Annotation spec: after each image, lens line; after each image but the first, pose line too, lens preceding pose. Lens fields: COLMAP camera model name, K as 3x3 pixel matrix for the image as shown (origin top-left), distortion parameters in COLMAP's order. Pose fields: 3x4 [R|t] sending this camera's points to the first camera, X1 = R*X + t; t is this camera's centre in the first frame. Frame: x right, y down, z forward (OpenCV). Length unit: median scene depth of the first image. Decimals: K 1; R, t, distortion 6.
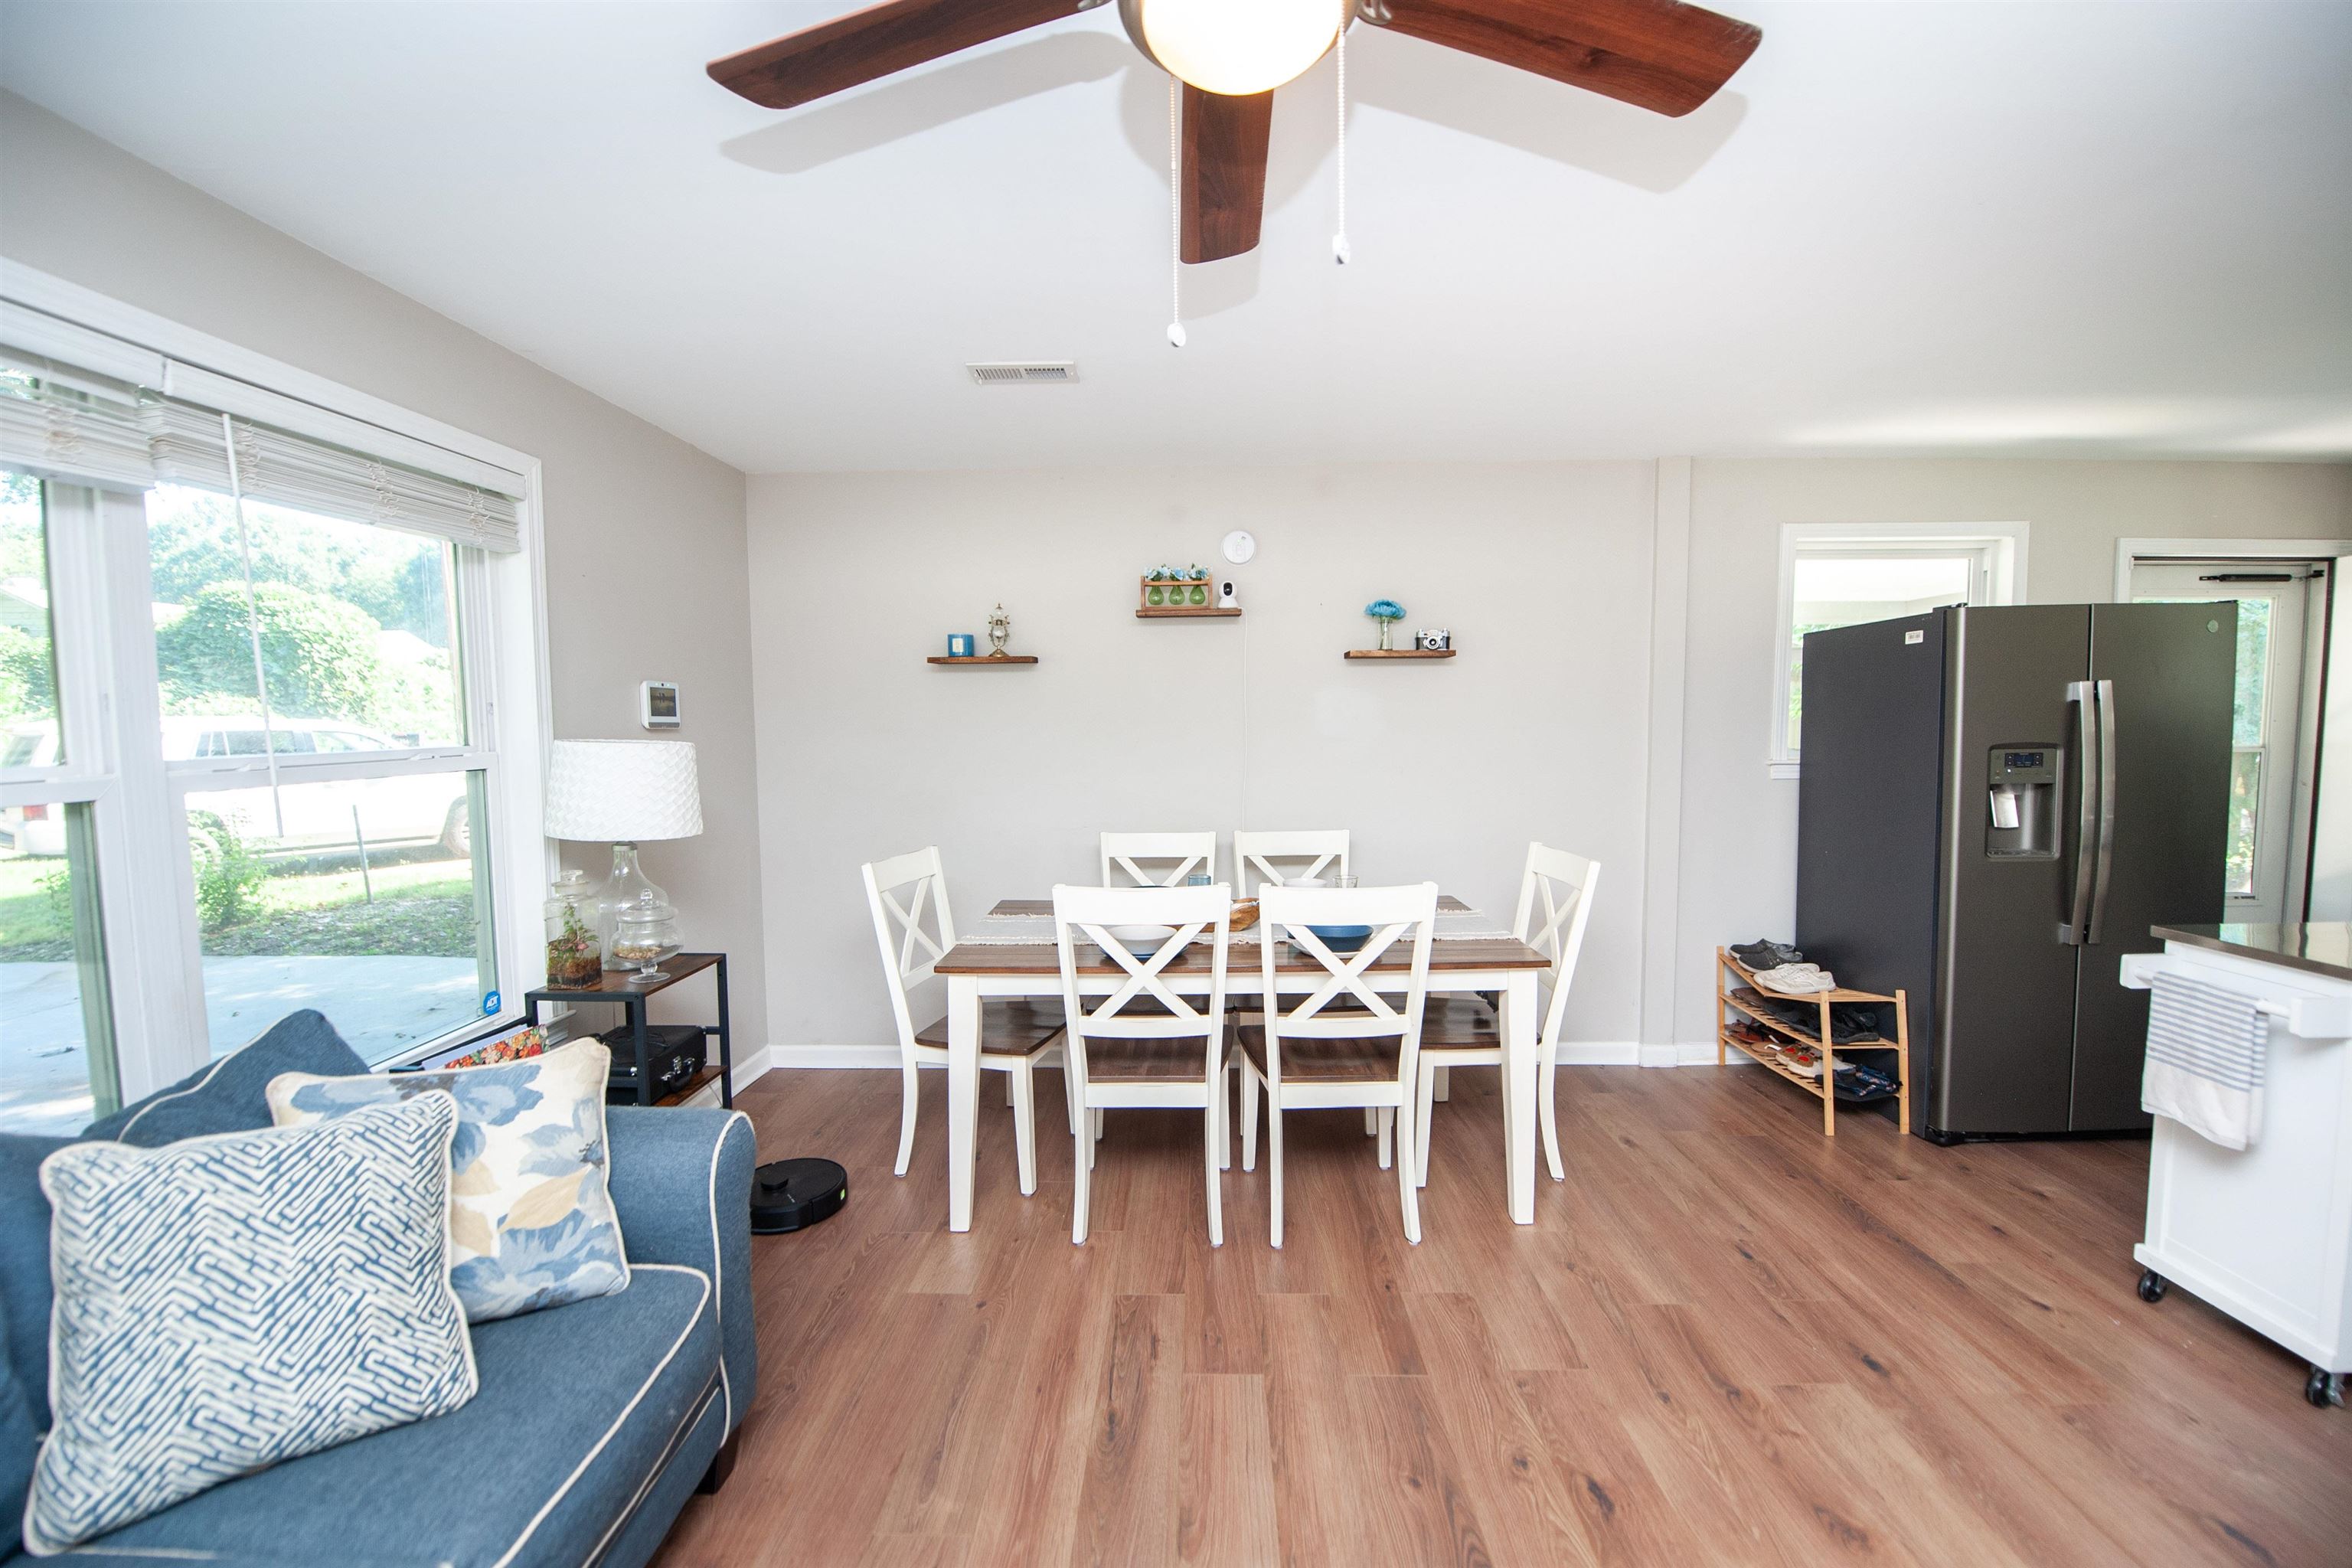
lens RADIAL K [[953.1, 0, 1184.5], [0, 953.1, 793.7], [0, 0, 1]] dist [-0.013160, -0.004916]
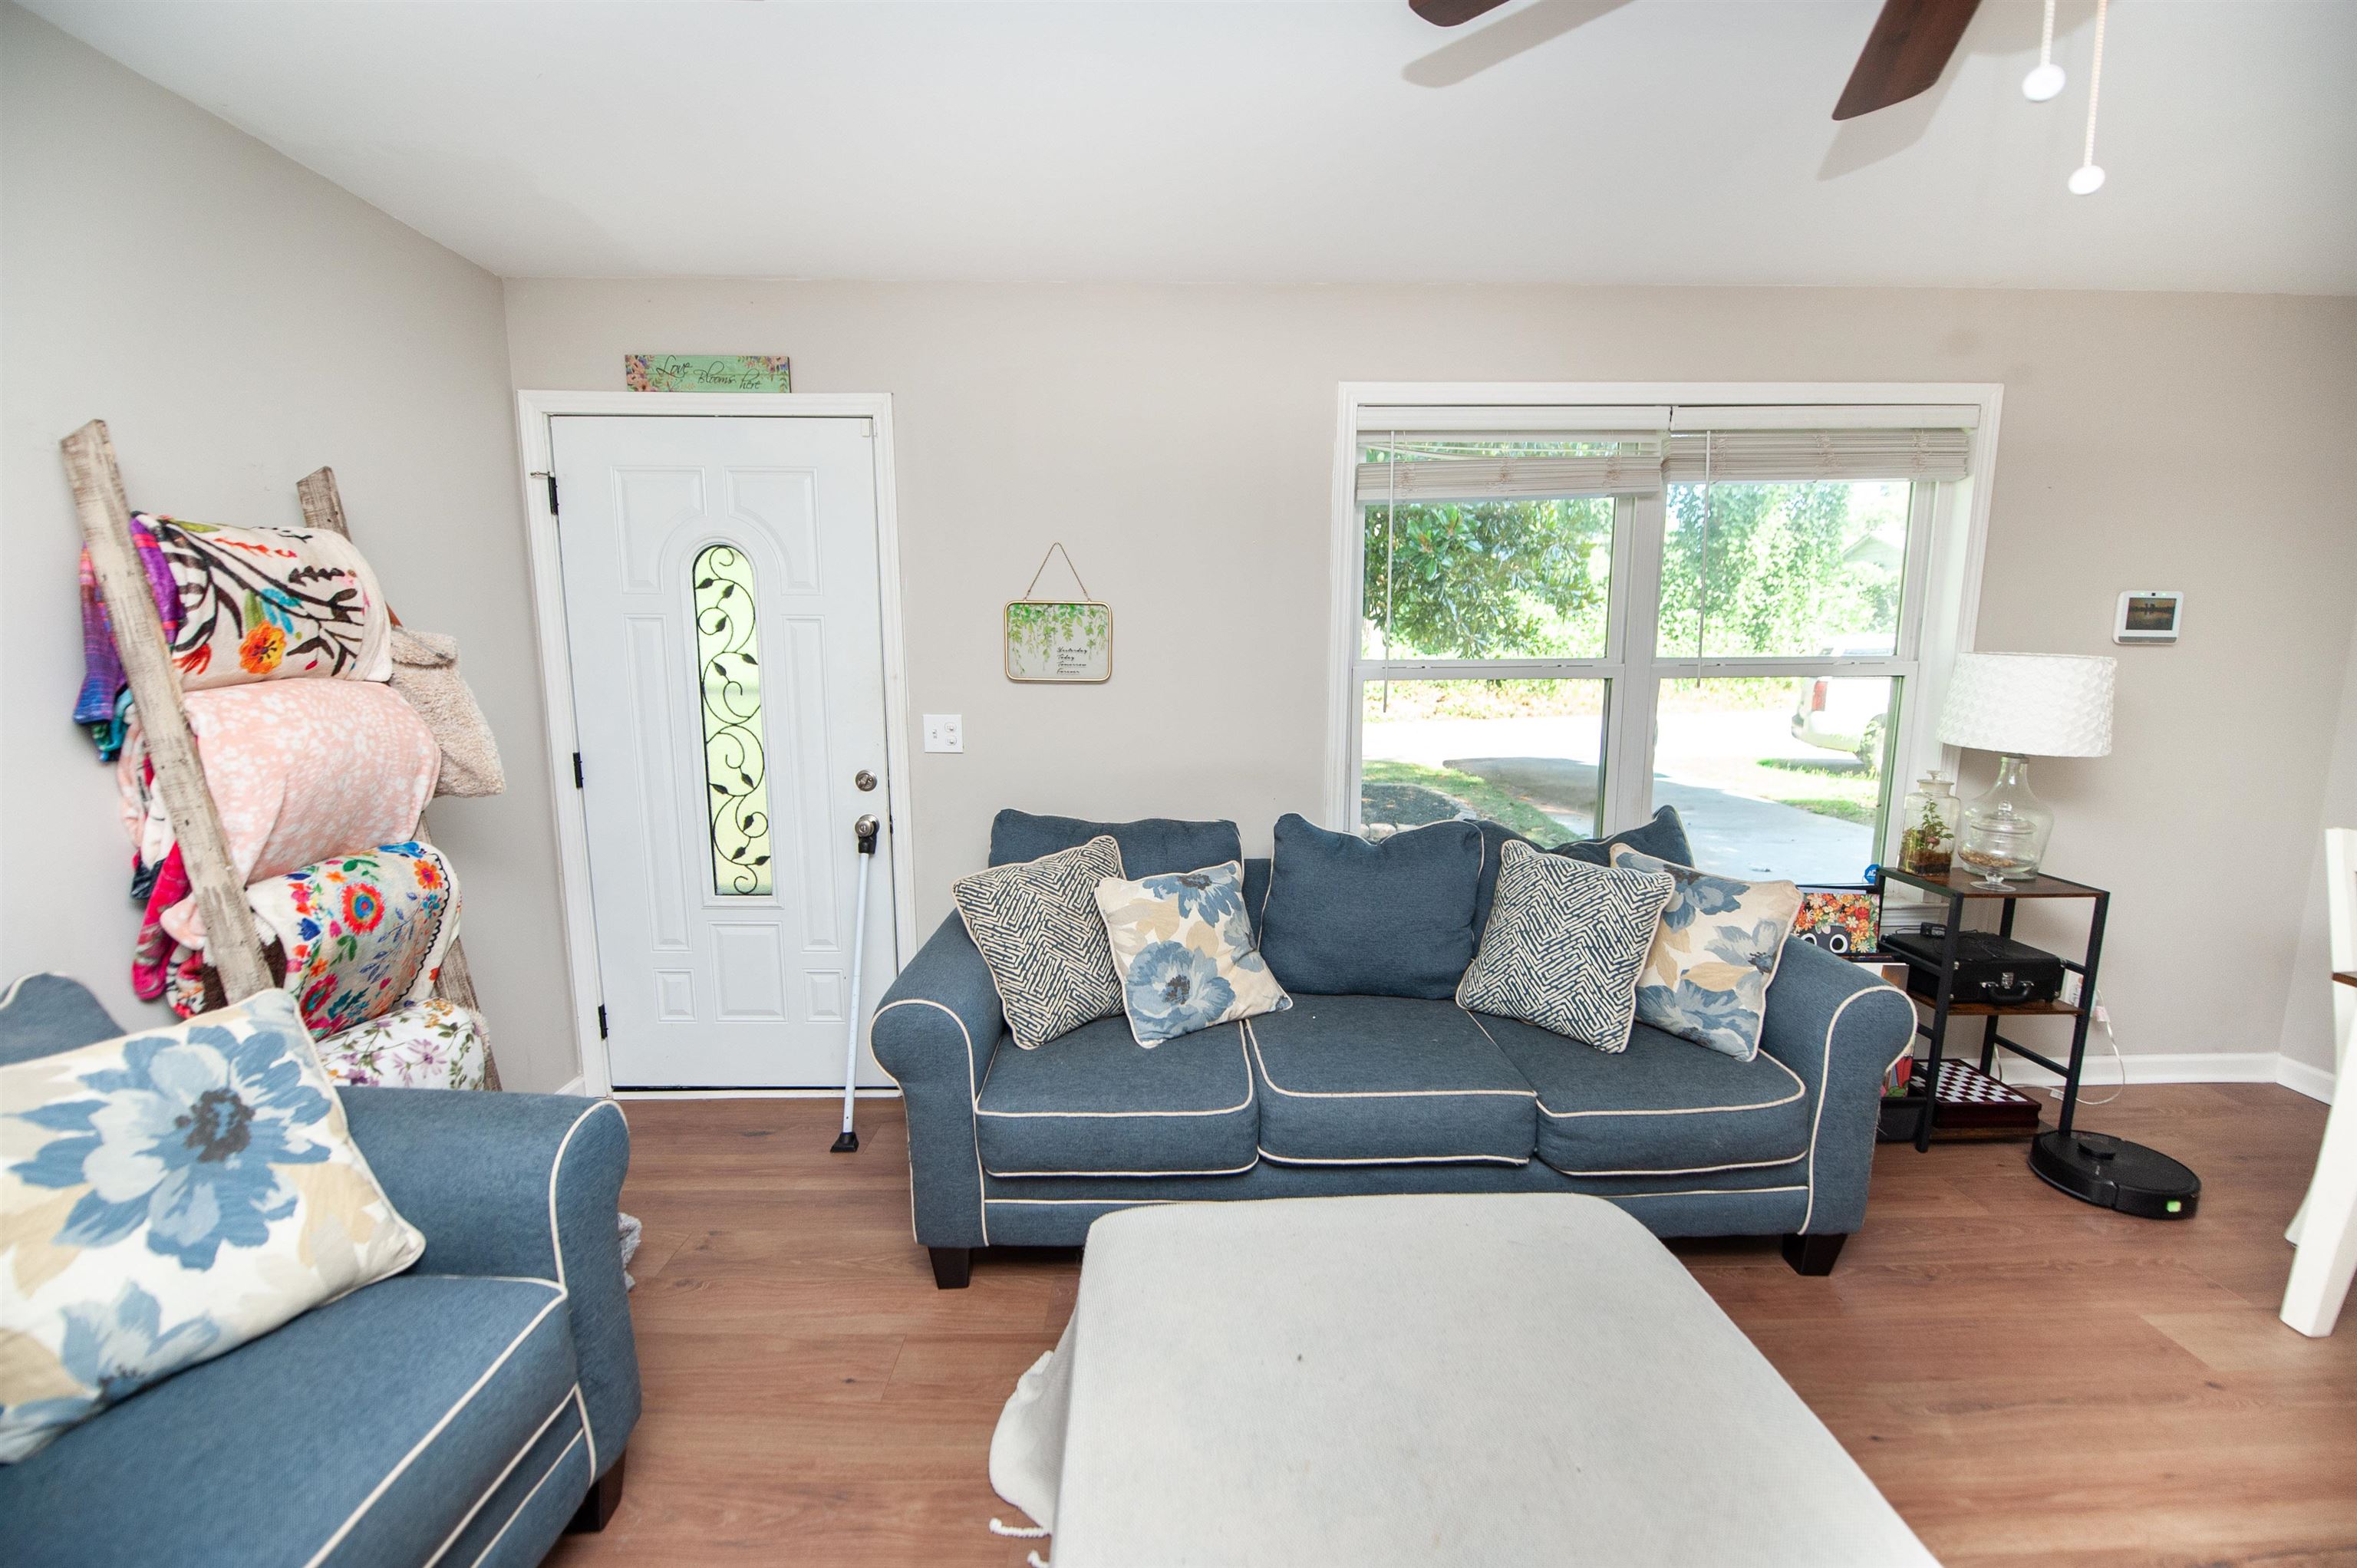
lens RADIAL K [[954.2, 0, 1176.5], [0, 954.2, 790.5], [0, 0, 1]] dist [-0.015088, -0.004387]
pose [[0.025034, 0.155462, -0.987525, 0.410876], [-0.074000, 0.985412, 0.153254, 0.001486], [0.996944, 0.069240, 0.036173, 0.077659]]
